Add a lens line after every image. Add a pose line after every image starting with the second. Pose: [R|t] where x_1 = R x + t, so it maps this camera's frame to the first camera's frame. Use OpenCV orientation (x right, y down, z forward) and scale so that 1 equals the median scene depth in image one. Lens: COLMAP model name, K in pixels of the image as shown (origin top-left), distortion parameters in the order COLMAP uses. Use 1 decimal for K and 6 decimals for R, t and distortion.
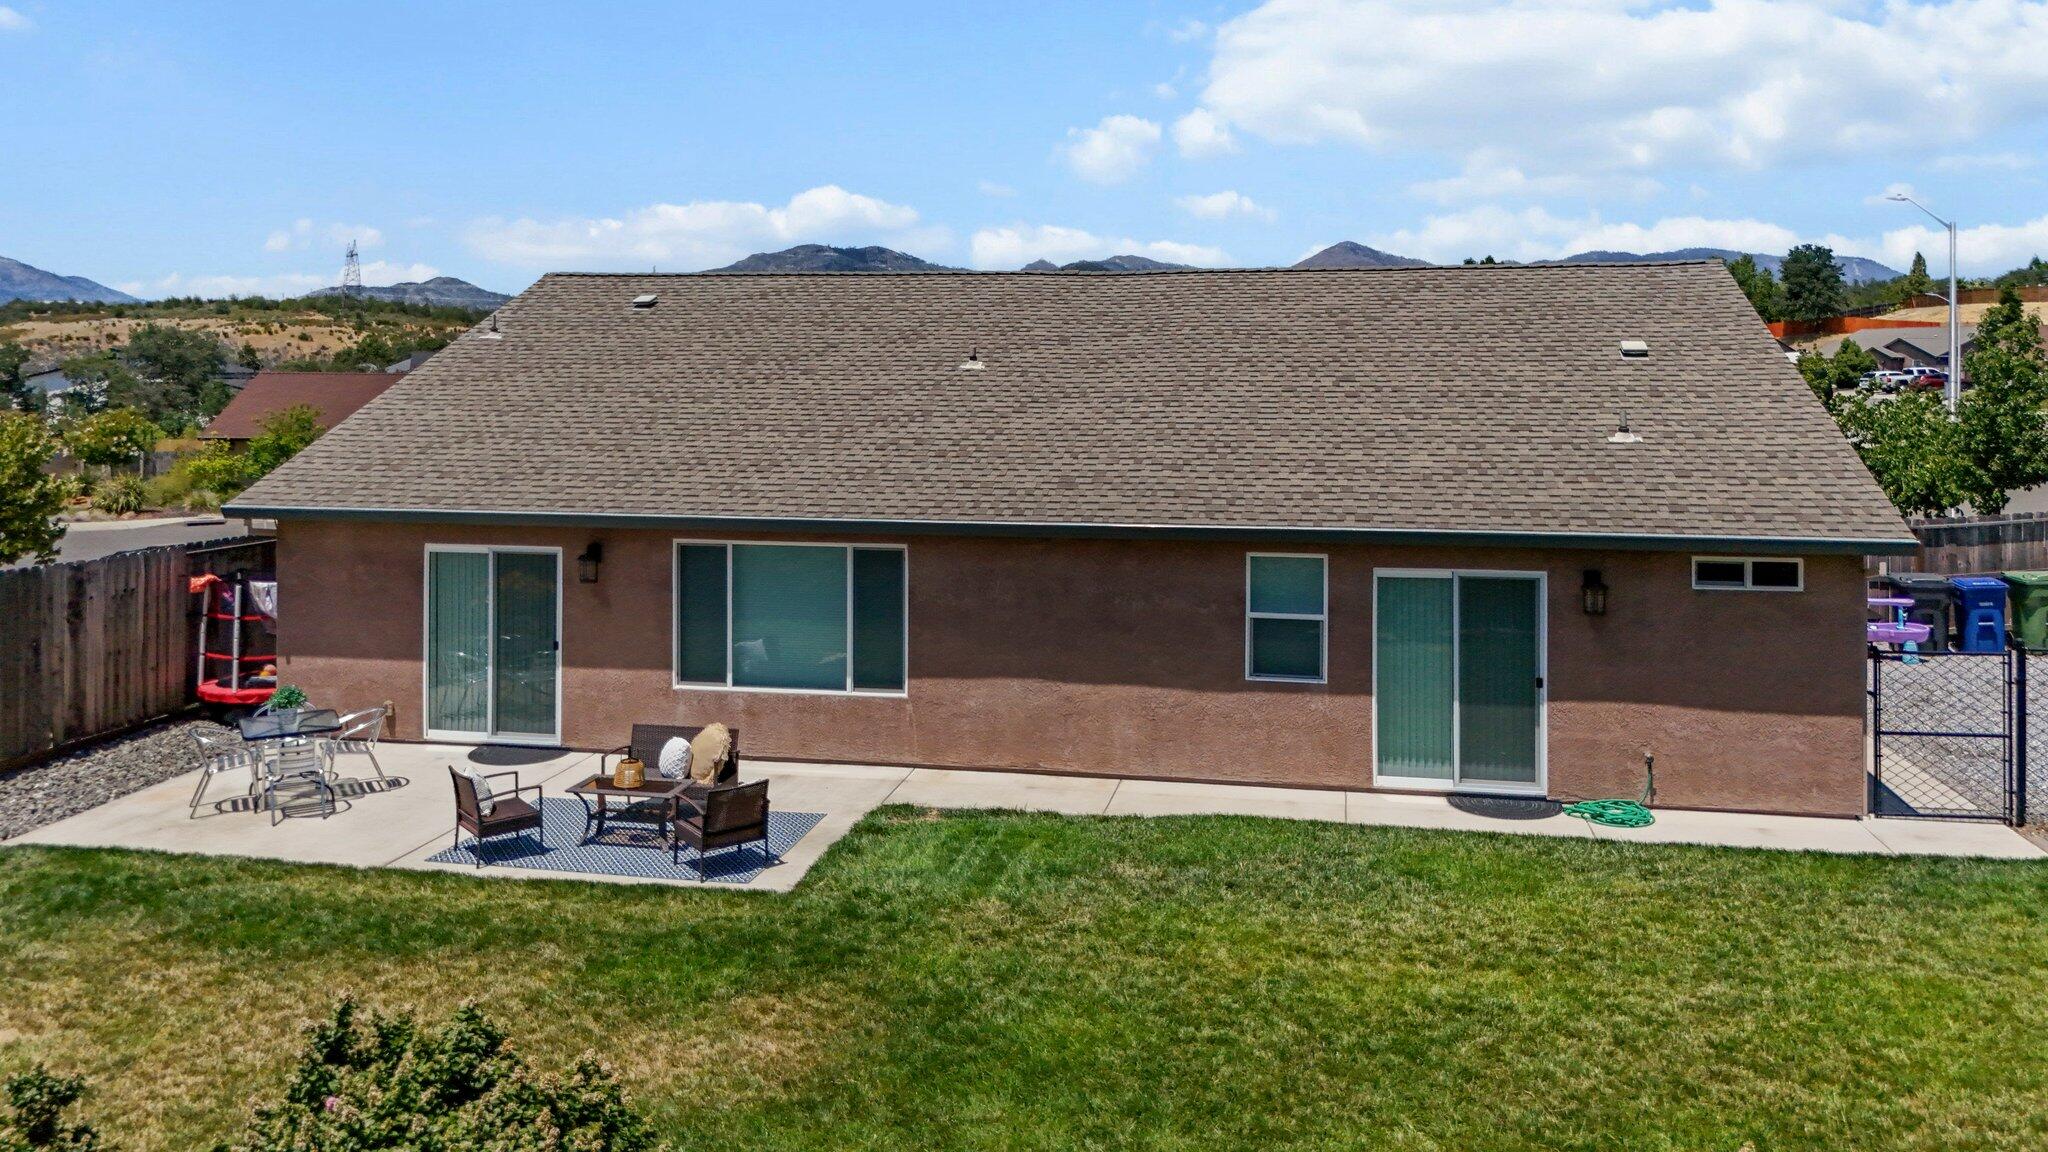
lens RADIAL K [[1563.5, 0, 1019.3], [0, 1563.5, 431.1], [0, 0, 1]] dist [0.055751, -0.053648]
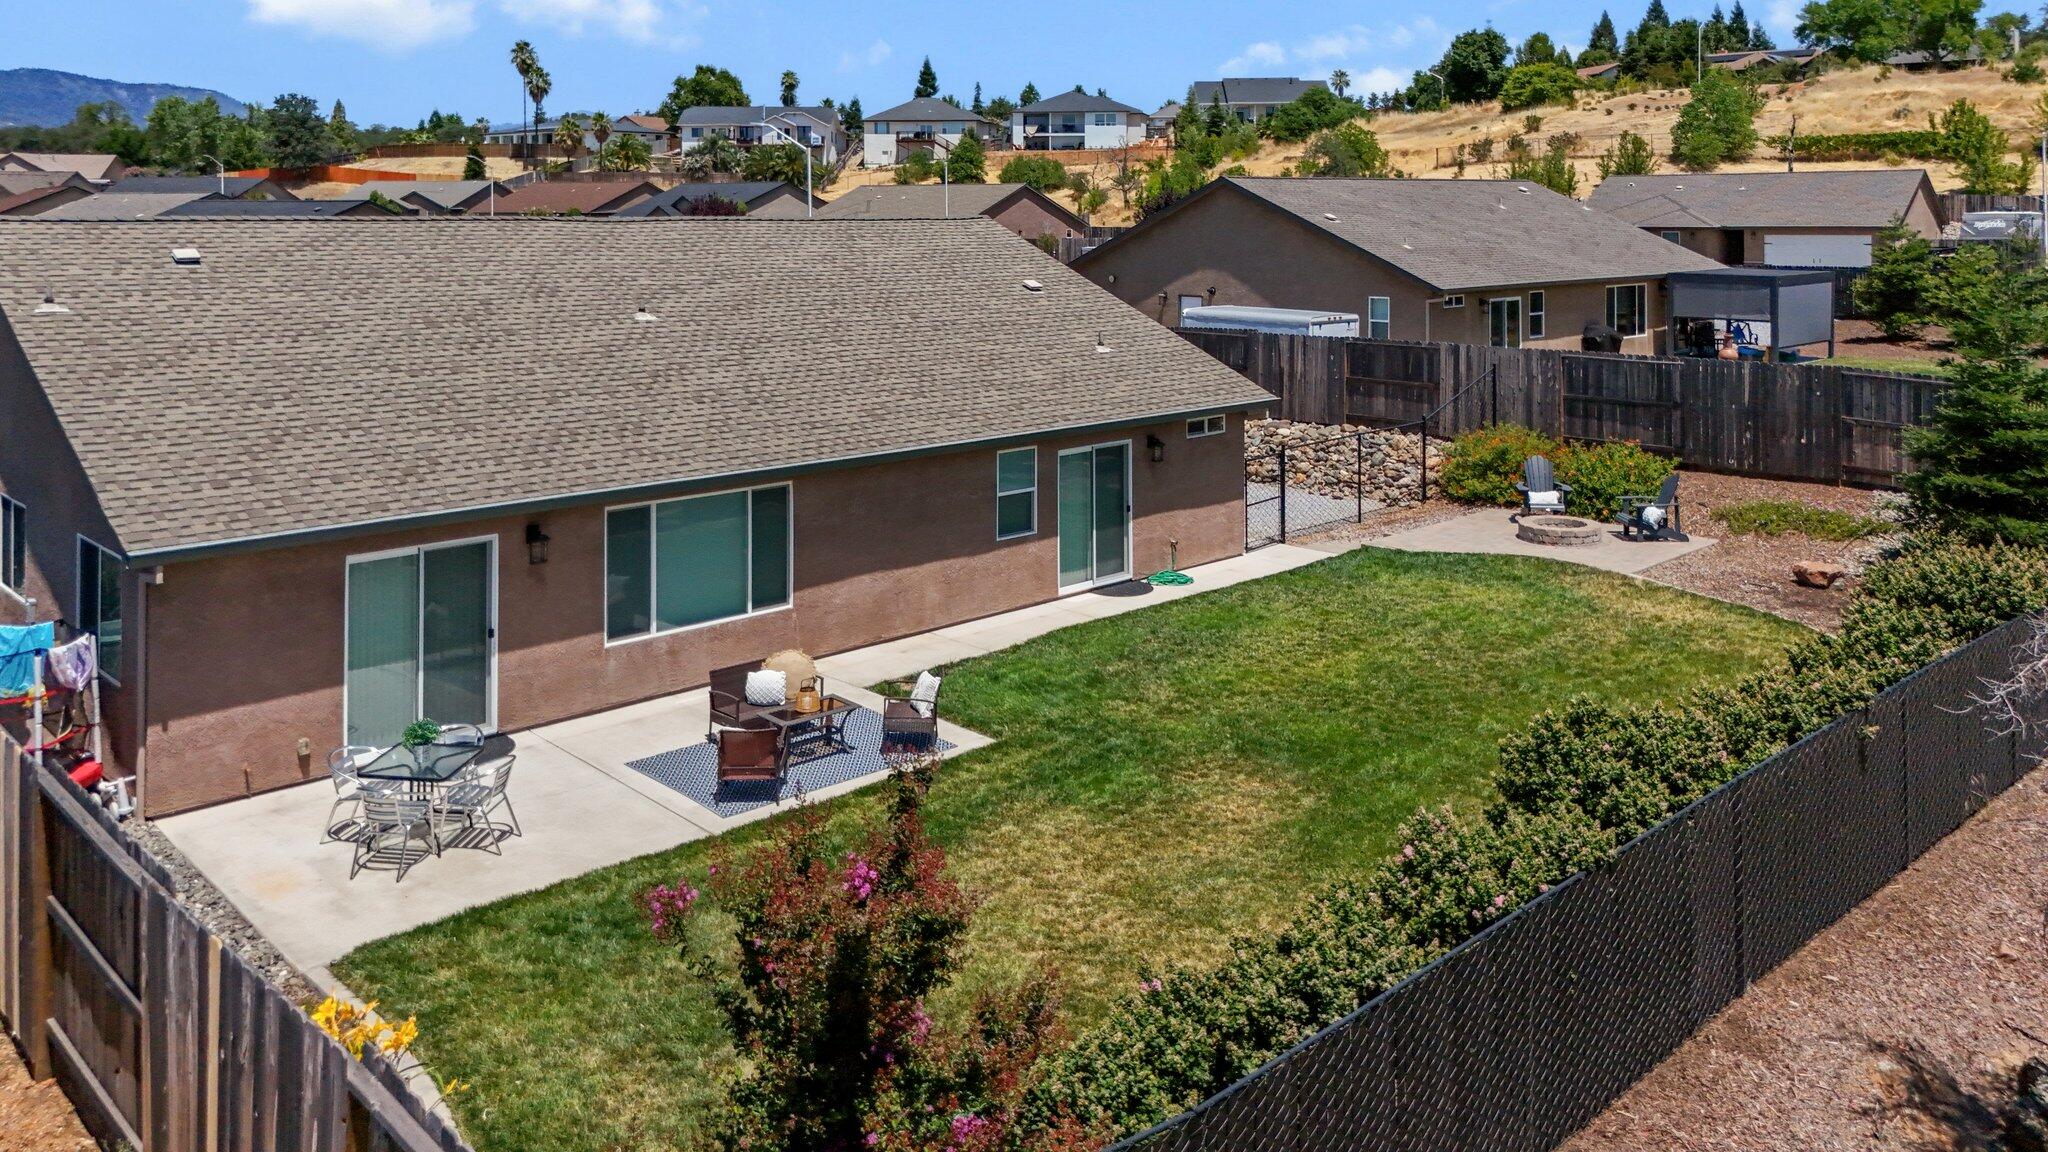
lens RADIAL K [[1563.5, 0, 1049.8], [0, 1563.5, 380.1], [0, 0, 1]] dist [0.055751, -0.053648]
pose [[0.560607, -0.087249, 0.823473, -0.930860], [0.026779, 0.995824, 0.087280, -0.102643], [-0.827649, -0.026878, 0.560602, 0.165514]]
